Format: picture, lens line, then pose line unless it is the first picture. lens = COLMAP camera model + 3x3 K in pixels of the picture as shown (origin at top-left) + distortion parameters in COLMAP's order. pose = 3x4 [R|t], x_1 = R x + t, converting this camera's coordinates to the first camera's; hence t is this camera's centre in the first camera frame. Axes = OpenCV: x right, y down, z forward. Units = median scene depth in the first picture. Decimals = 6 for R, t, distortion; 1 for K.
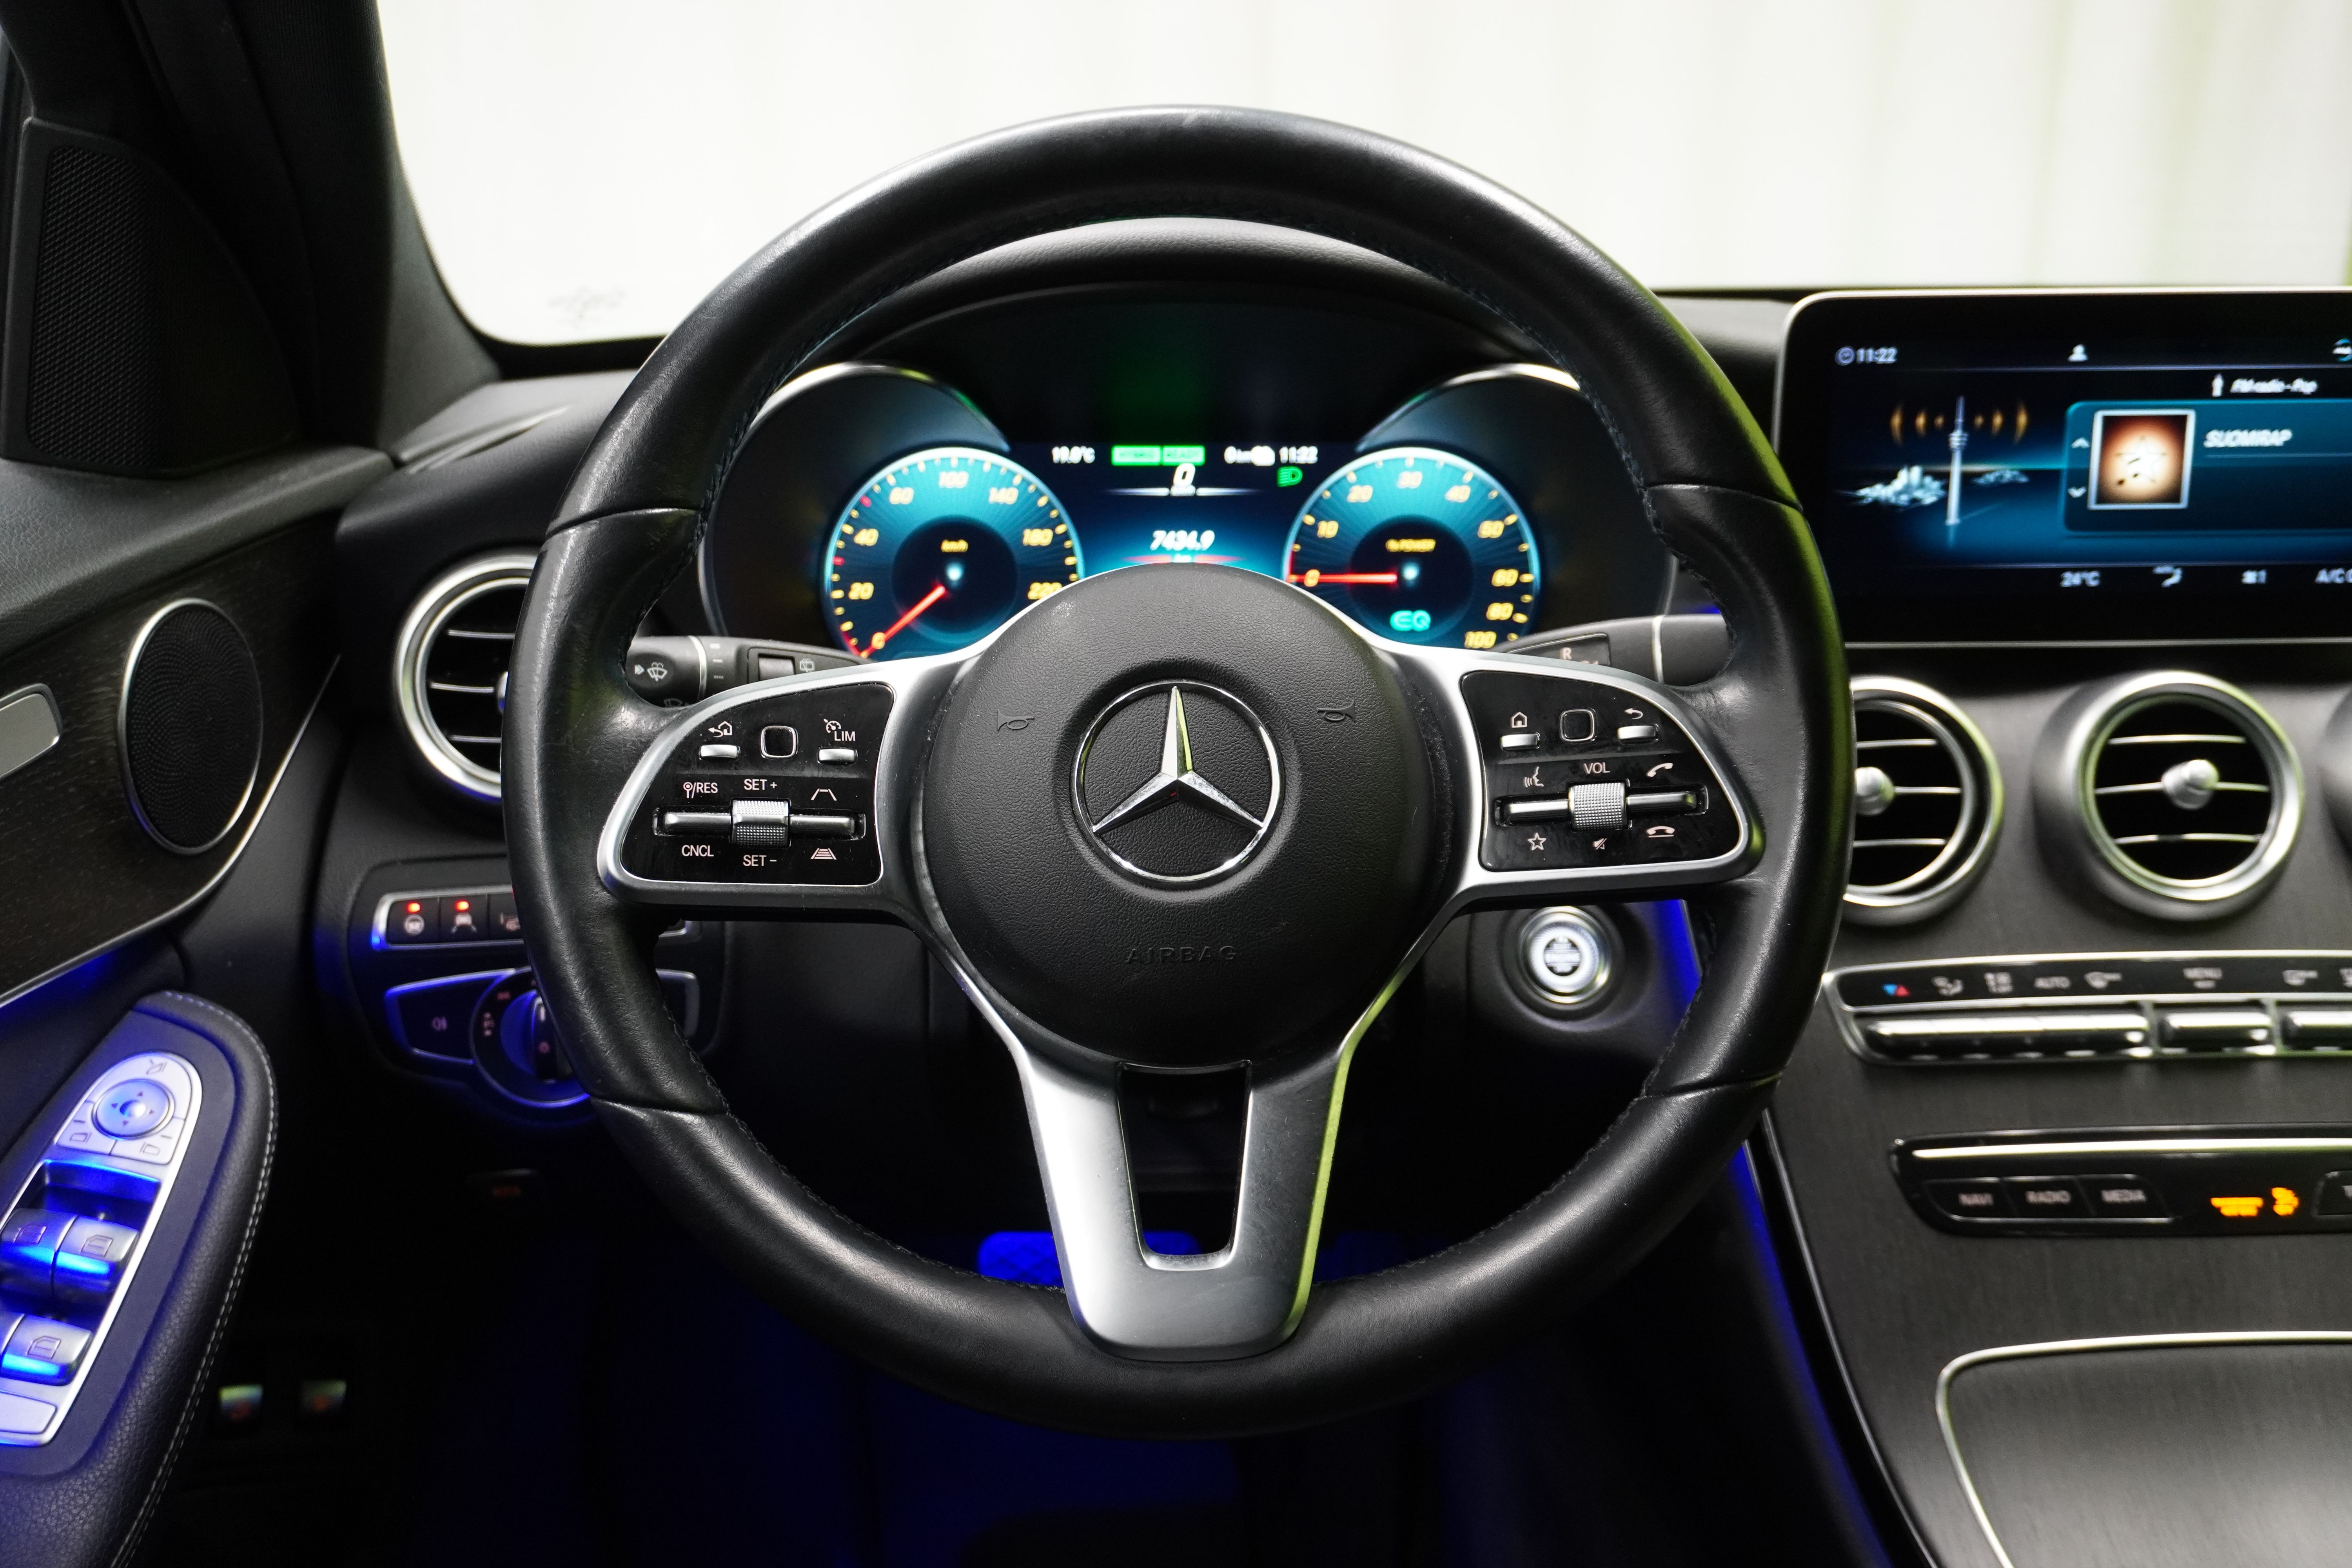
lens RADIAL K [[2152.9, 0, 1169.1], [0, 2152.9, 781.5], [0, 0, 1]] dist [-0.019167, 0.000000]
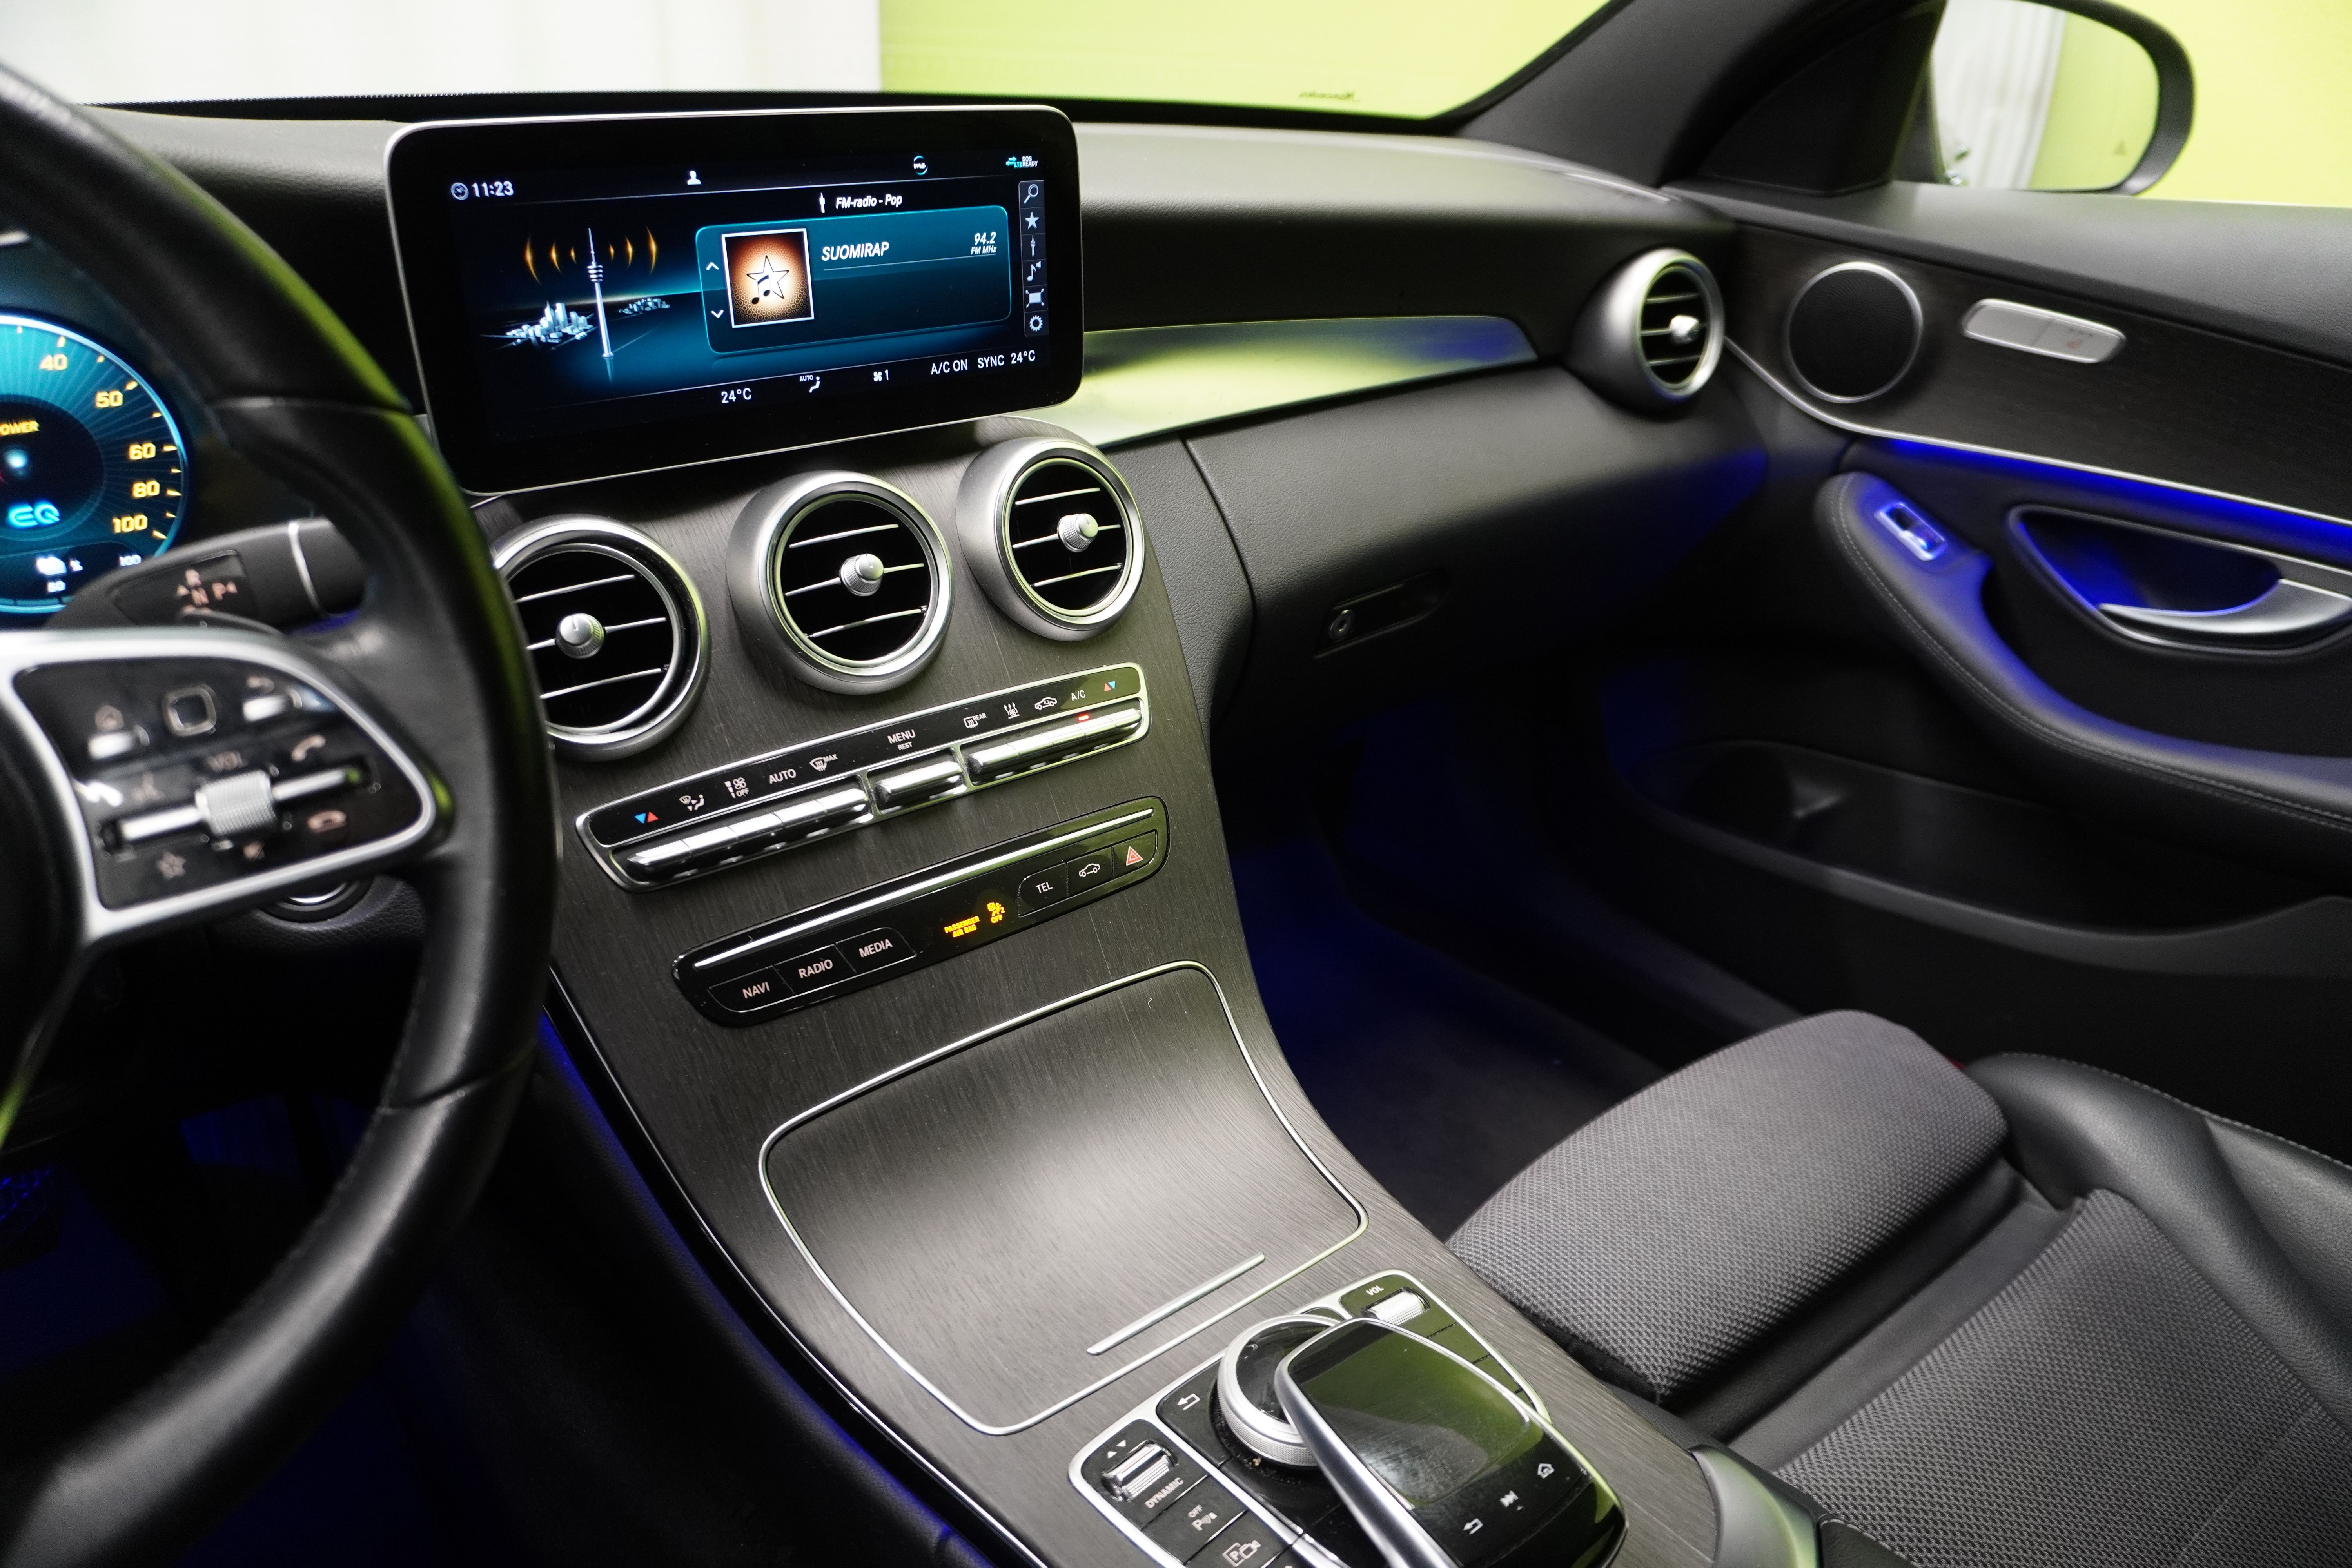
lens RADIAL K [[1552.5, 0, 1182.1], [0, 1552.5, 781.3], [0, 0, 1]] dist [-0.045441, 0.015873]
pose [[0.783908, -0.250465, 0.568116, 0.112995], [0.125937, 0.960144, 0.249525, -0.074358], [-0.607971, -0.124058, 0.784207, 0.234700]]
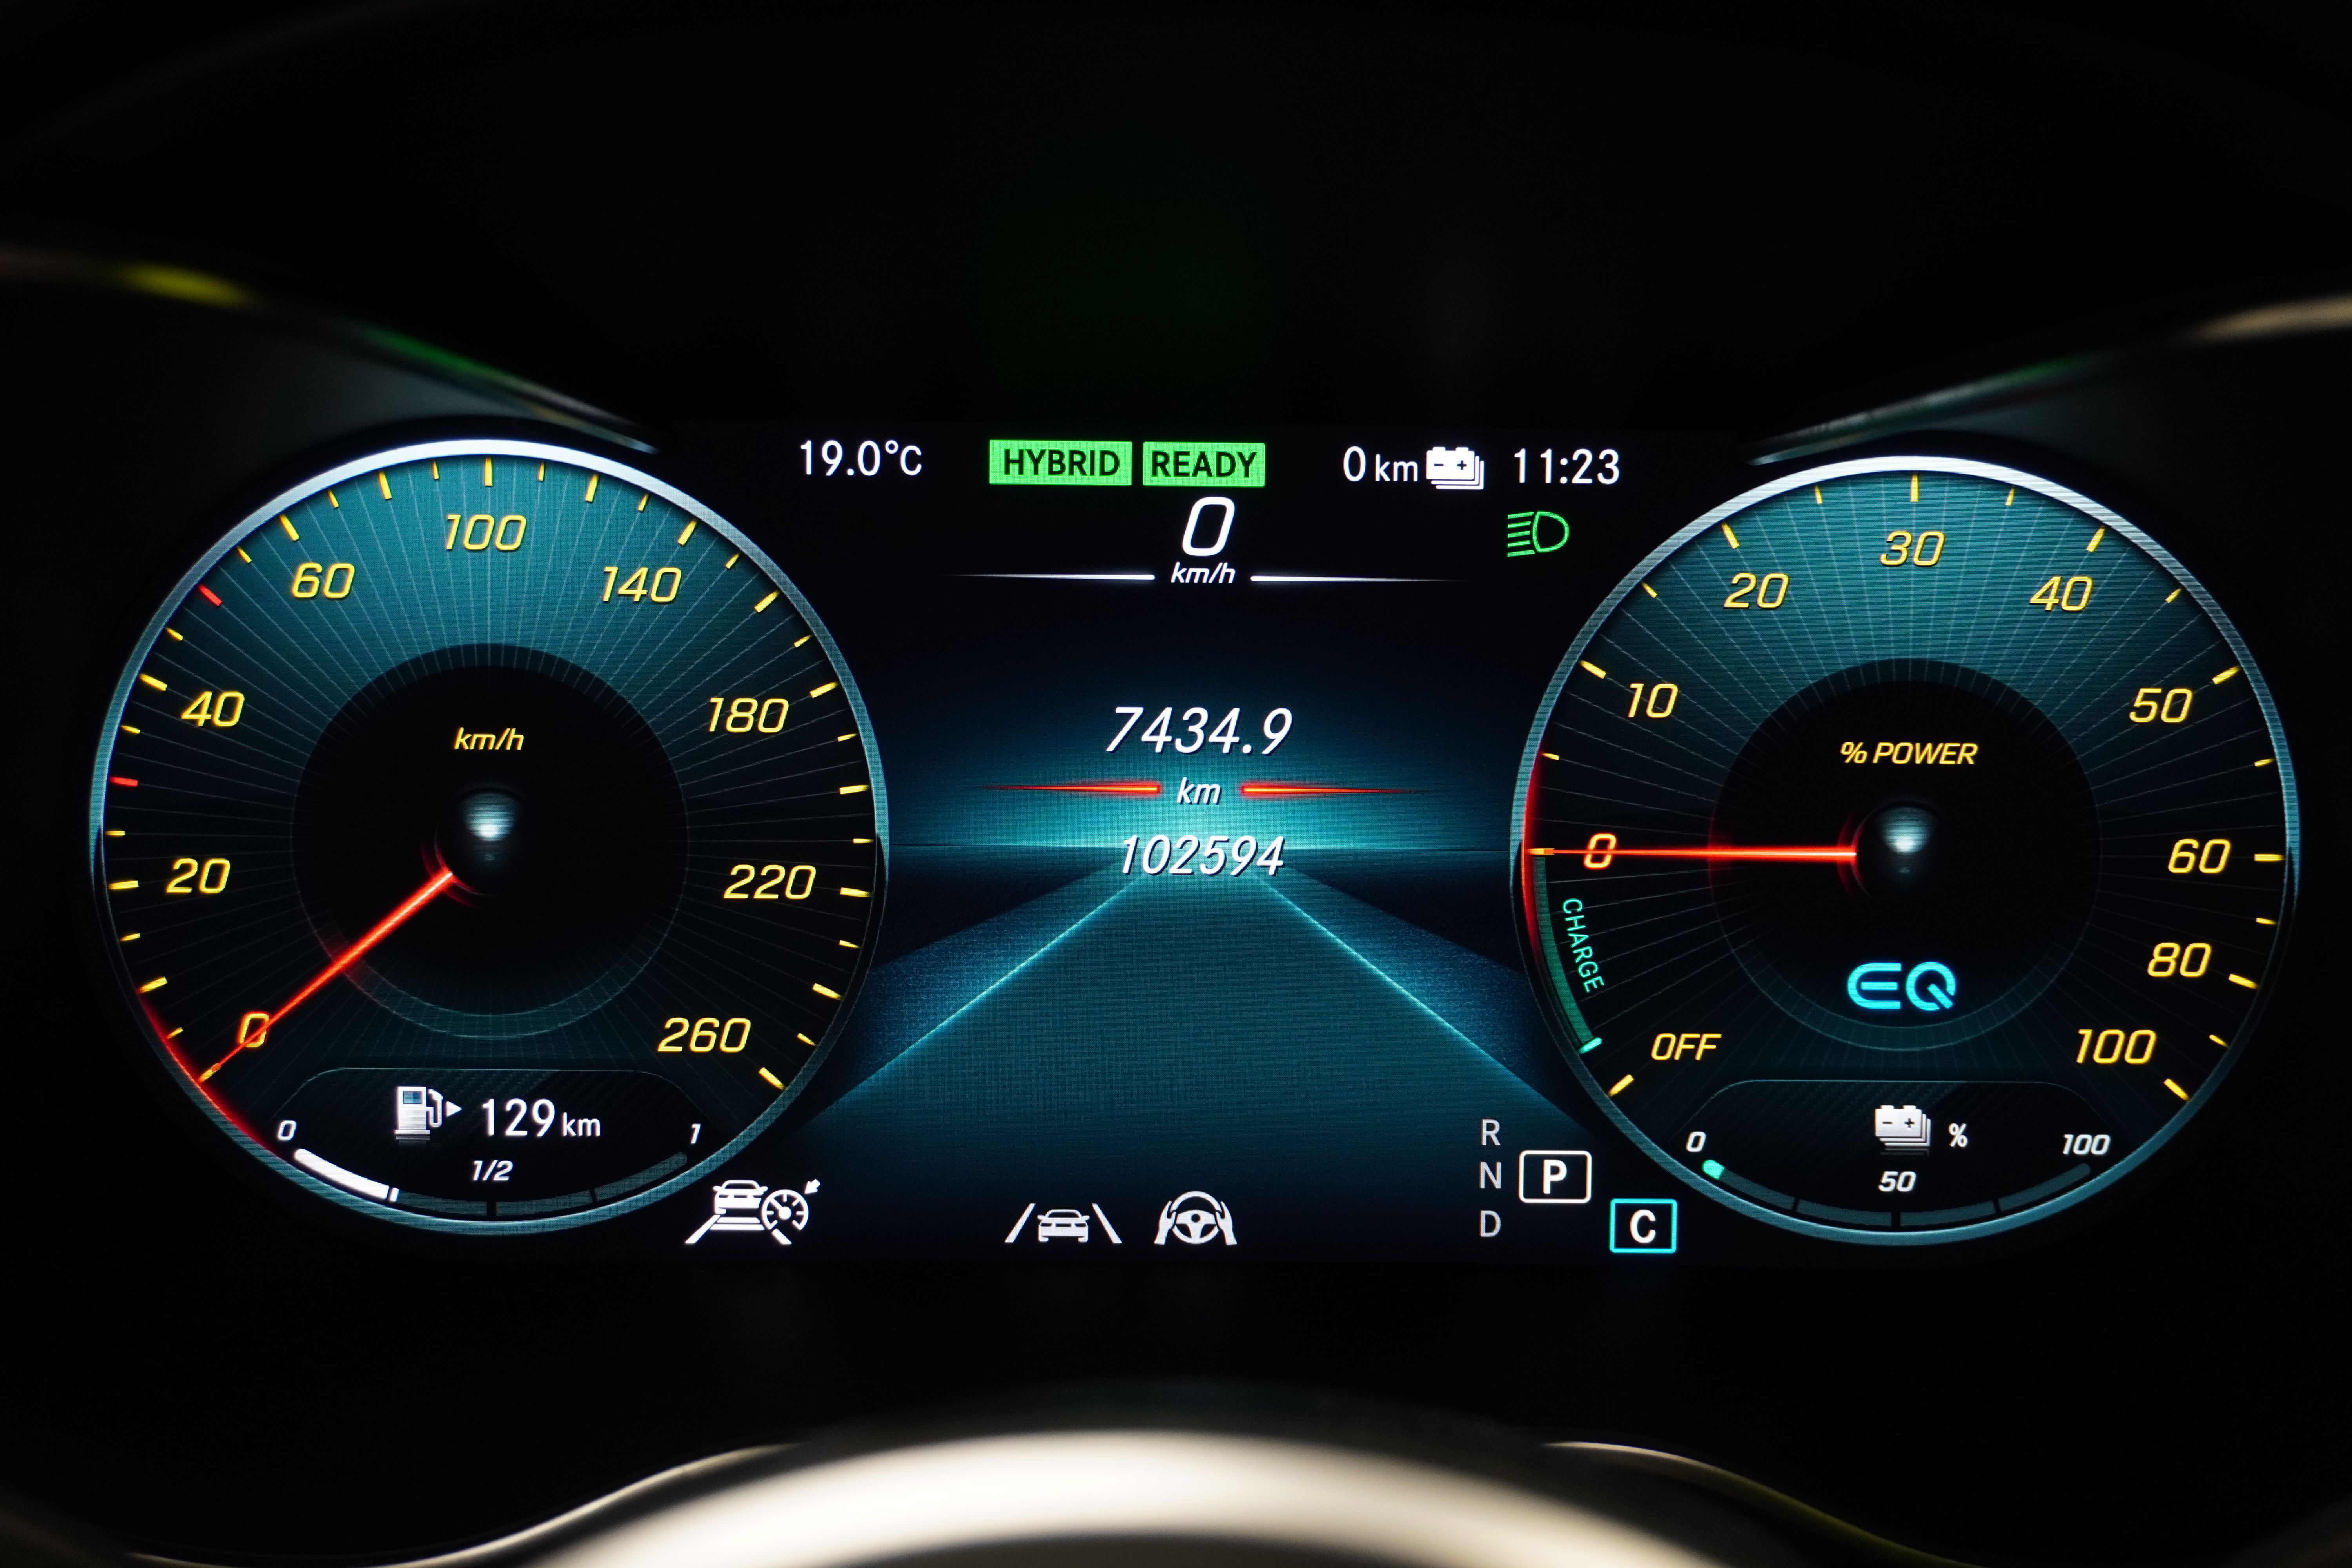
lens RADIAL K [[3044.3, 0, 1176.6], [0, 3044.3, 783.2], [0, 0, 1]] dist [0.010091, 0.000000]
pose [[0.999864, 0.015431, -0.005781, 0.006154], [-0.015005, 0.997598, 0.067625, -0.151487], [0.006810, -0.067529, 0.997694, 0.613204]]
